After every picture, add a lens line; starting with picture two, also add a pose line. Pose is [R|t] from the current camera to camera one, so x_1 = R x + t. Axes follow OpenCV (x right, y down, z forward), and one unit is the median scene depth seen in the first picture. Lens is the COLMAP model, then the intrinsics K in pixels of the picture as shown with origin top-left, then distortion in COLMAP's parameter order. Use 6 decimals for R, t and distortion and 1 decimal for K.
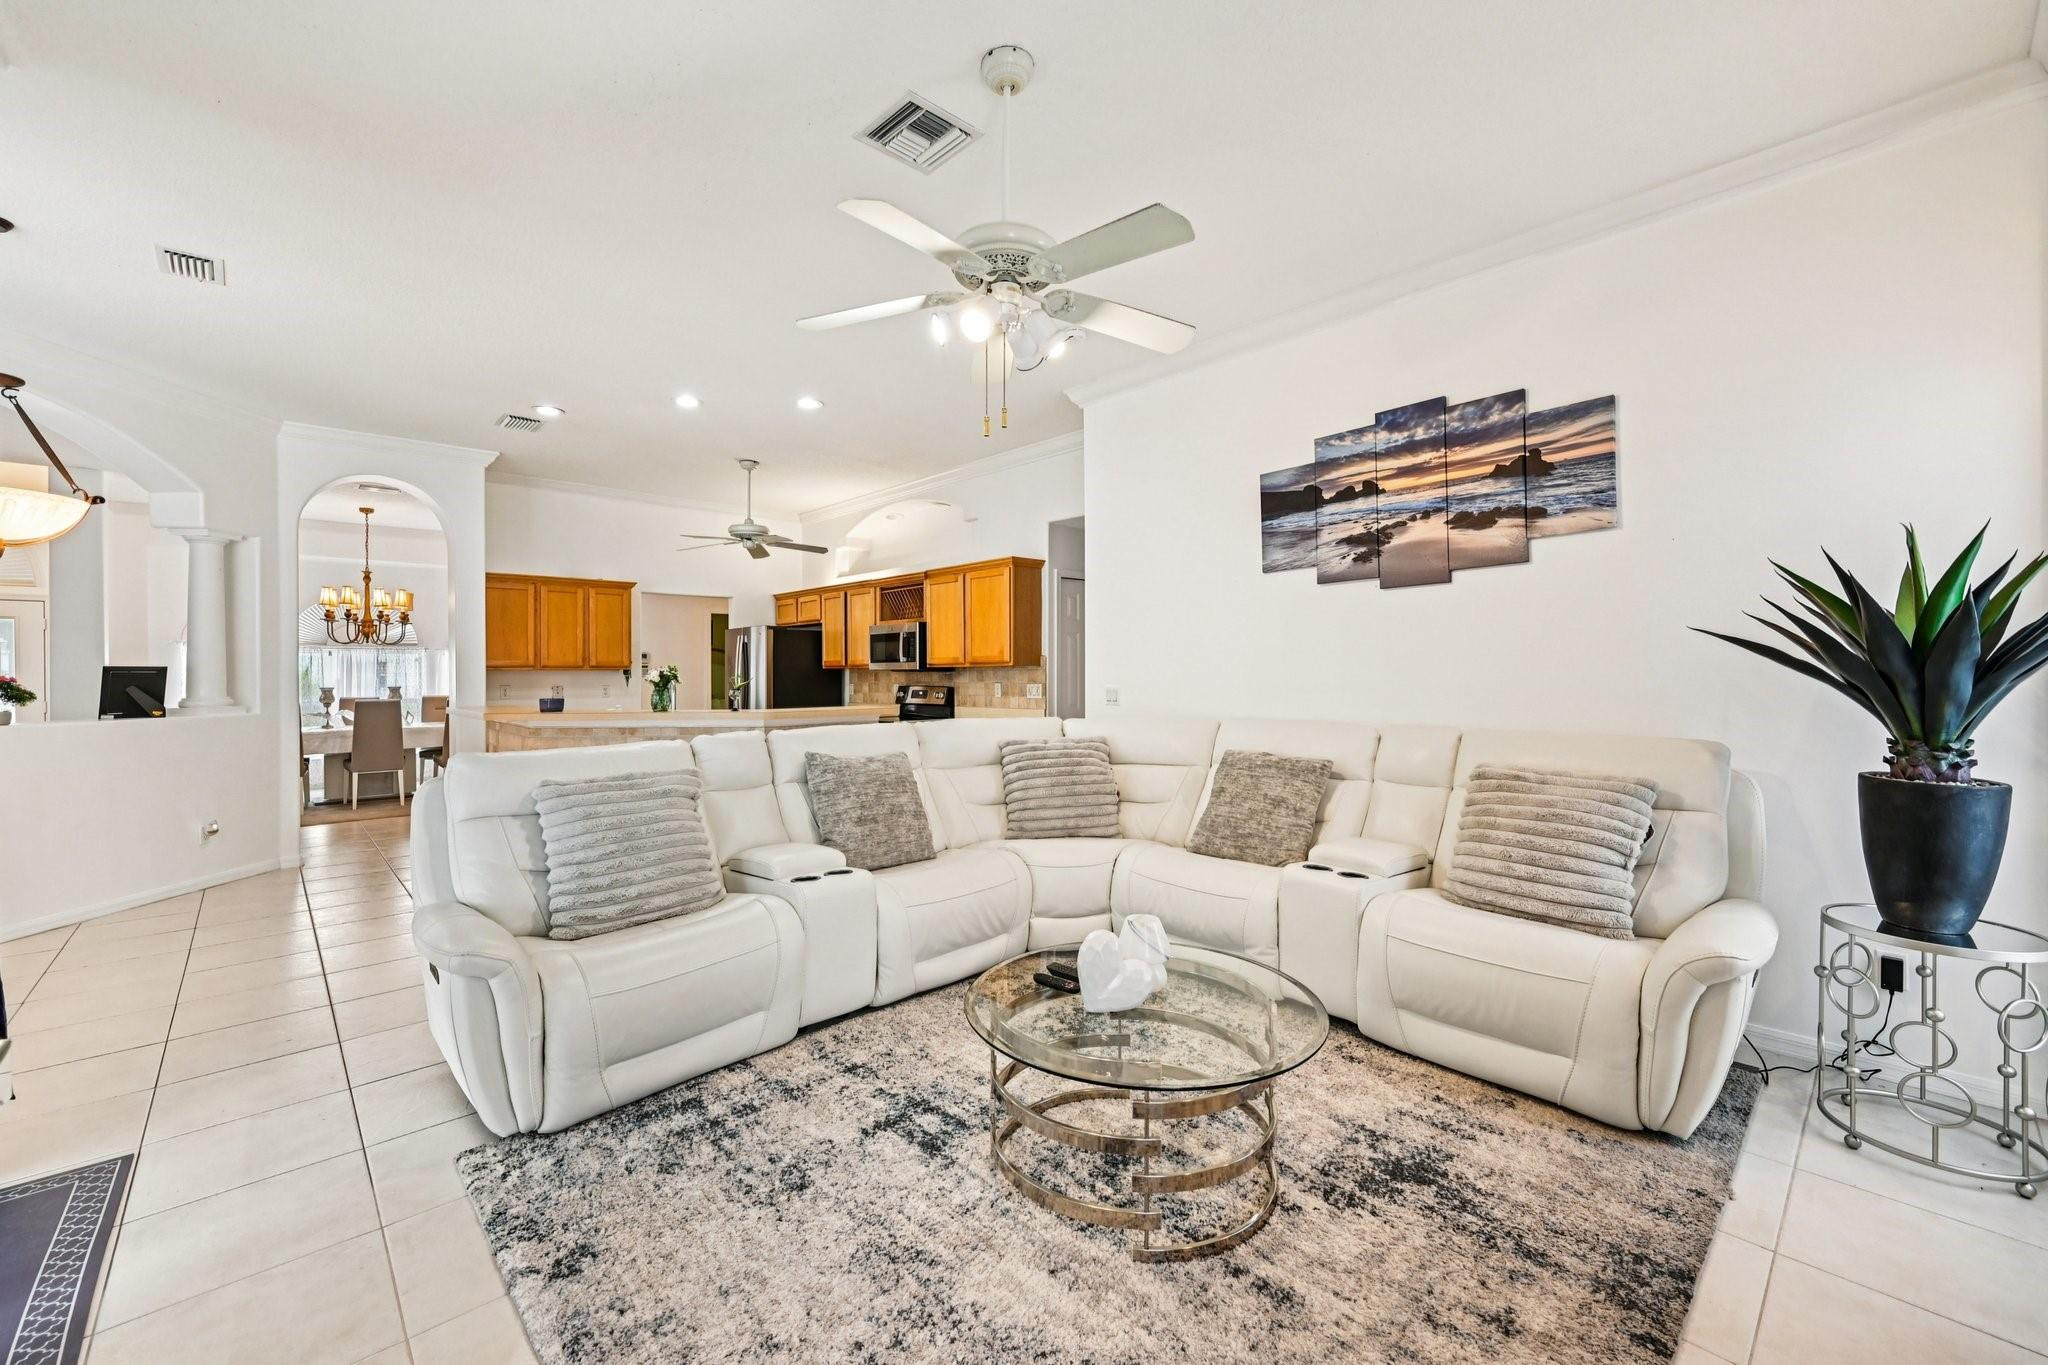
lens RADIAL K [[824.5, 0, 1025.8], [0, 824.5, 672.1], [0, 0, 1]] dist [0.002116, 0.000119]
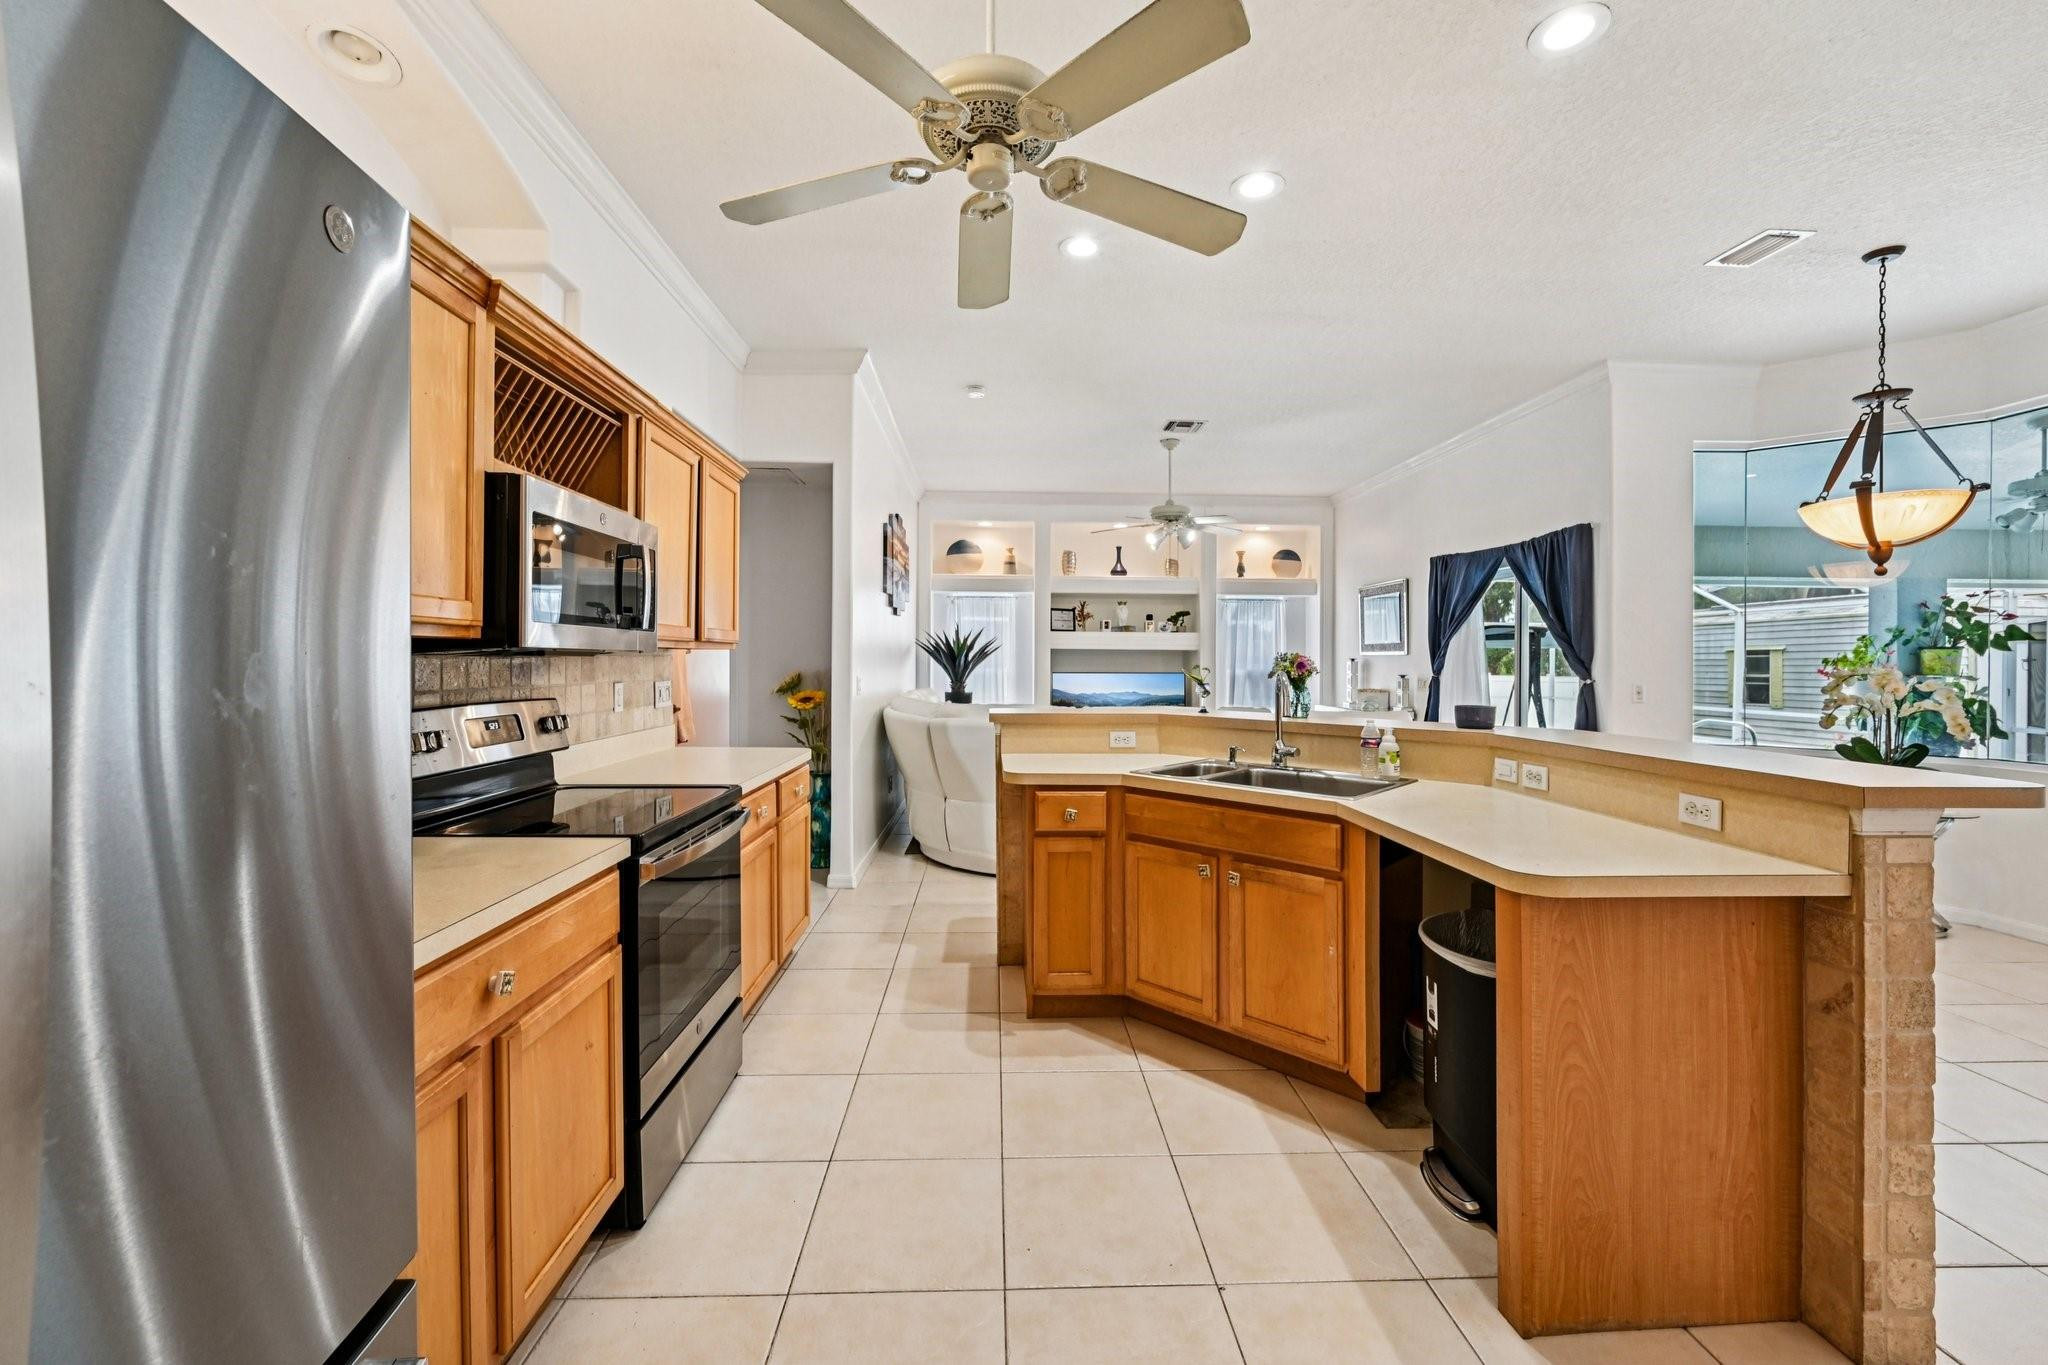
lens RADIAL K [[832.6, 0, 1027.0], [0, 832.6, 664.0], [0, 0, 1]] dist [-0.000159, 0.000384]
pose [[-0.751339, -0.000762, 0.659916, -0.946018], [-0.001645, 0.999998, -0.000719, 0.004012], [-0.659915, -0.001626, -0.751339, 2.153469]]
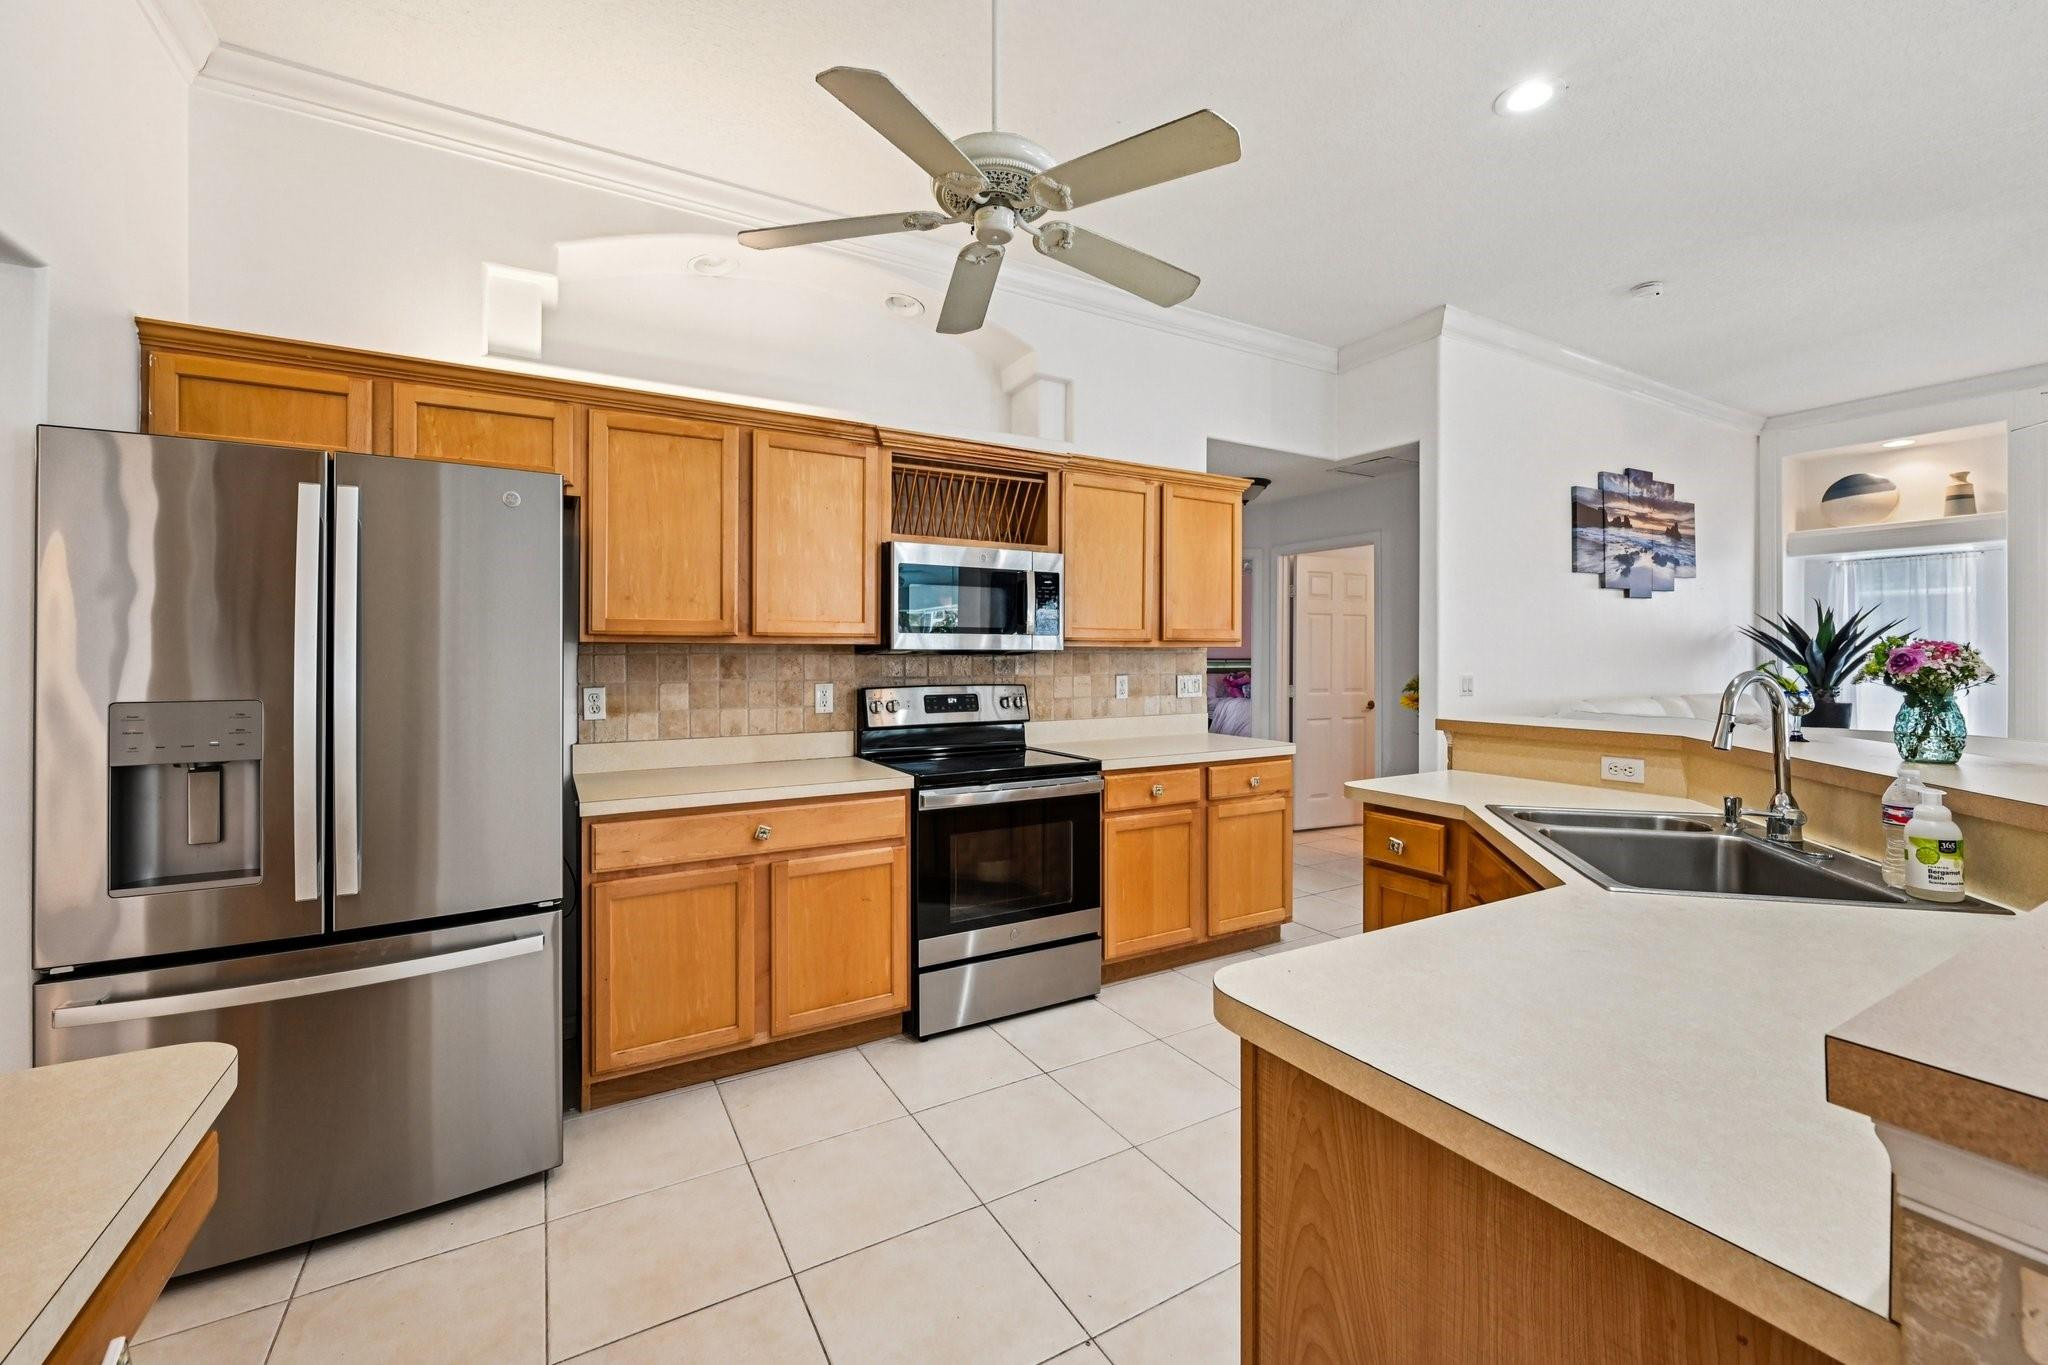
lens RADIAL K [[827.9, 0, 1019.1], [0, 827.9, 656.7], [0, 0, 1]] dist [-0.000374, 0.000196]
pose [[0.230607, 0.005245, 0.973033, -1.138096], [-0.001353, 0.999986, -0.005070, 0.005304], [-0.973046, -0.000148, 0.230611, 1.672199]]
